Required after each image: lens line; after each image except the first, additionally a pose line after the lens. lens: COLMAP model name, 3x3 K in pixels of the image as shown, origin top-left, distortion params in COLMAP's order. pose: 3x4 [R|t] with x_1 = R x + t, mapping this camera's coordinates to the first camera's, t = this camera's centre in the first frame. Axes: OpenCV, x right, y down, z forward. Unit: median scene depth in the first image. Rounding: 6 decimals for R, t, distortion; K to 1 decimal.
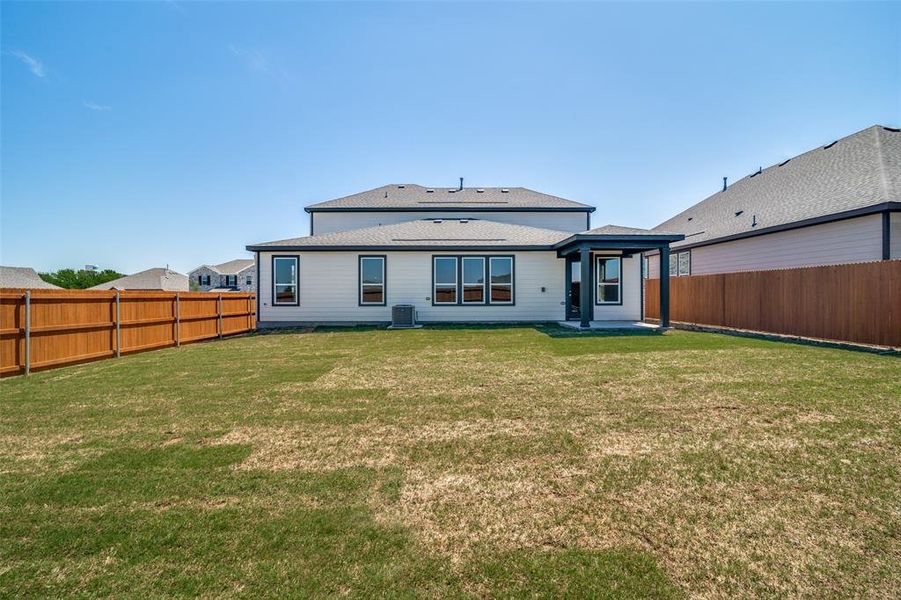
lens RADIAL K [[420.2, 0, 450.7], [0, 420.2, 296.3], [0, 0, 1]] dist [-0.019087, 0.000294]
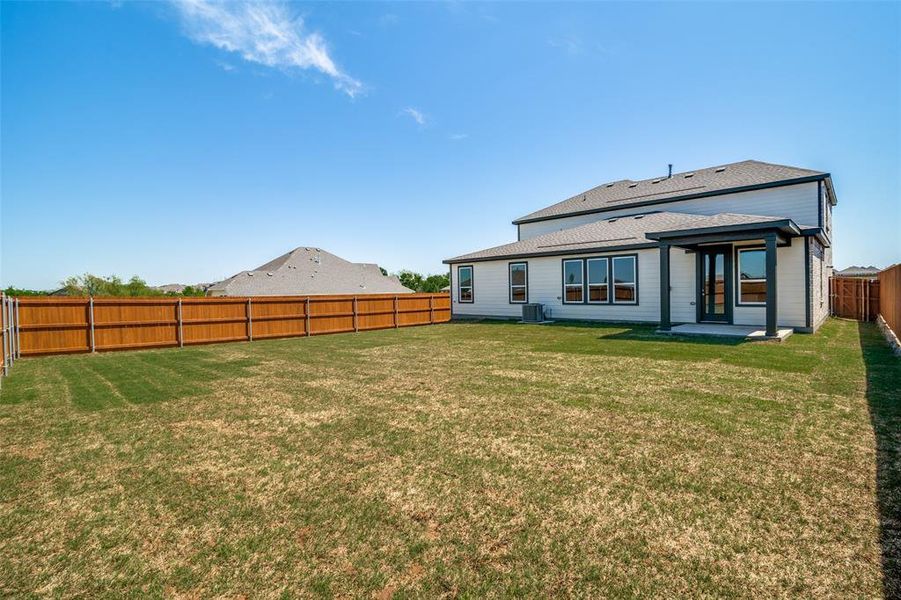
lens RADIAL K [[420.2, 0, 450.7], [0, 420.2, 296.3], [0, 0, 1]] dist [-0.019087, 0.000294]
pose [[0.708650, -0.000300, -0.705560, 0.530649], [0.014196, 0.999804, 0.013833, -0.018359], [0.705417, -0.019819, 0.708515, 0.002402]]
